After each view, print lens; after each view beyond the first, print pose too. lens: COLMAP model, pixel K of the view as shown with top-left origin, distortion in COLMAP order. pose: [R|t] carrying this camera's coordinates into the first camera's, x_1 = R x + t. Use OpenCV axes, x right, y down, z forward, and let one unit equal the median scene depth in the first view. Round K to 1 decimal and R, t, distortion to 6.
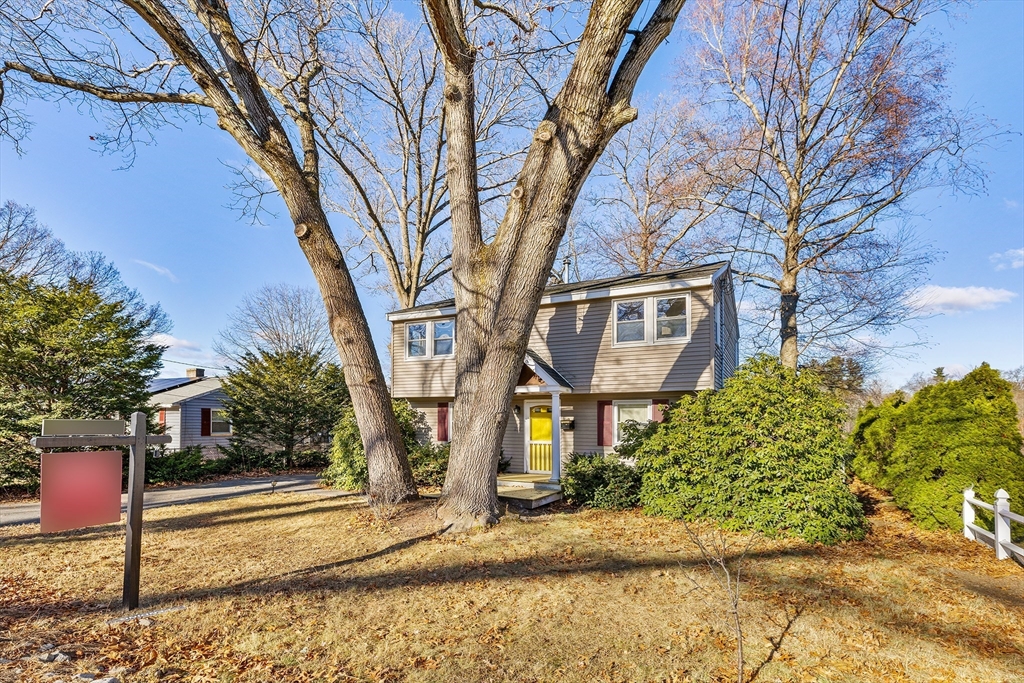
lens RADIAL K [[454.1, 0, 497.3], [0, 454.1, 355.9], [0, 0, 1]] dist [0.004098, 0.000949]
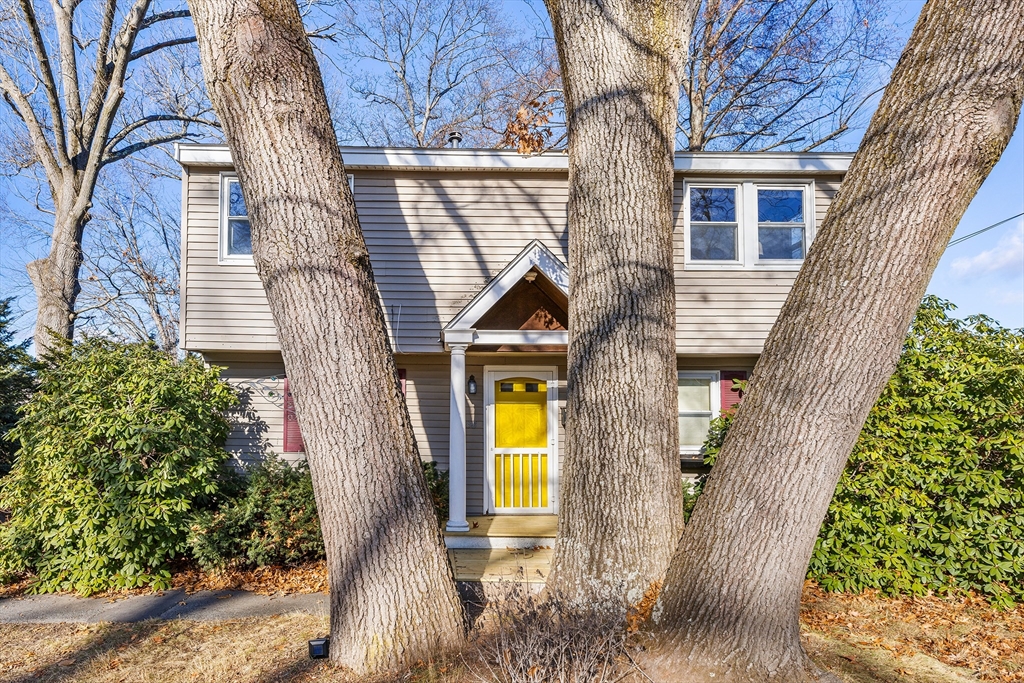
lens RADIAL K [[678.4, 0, 504.7], [0, 678.4, 343.2], [0, 0, 1]] dist [0.005411, 0.002352]
pose [[0.907525, 0.050375, 0.416967, -0.229399], [-0.061416, 0.998026, 0.013097, 0.062314], [-0.415484, -0.037495, 0.908827, 0.330018]]
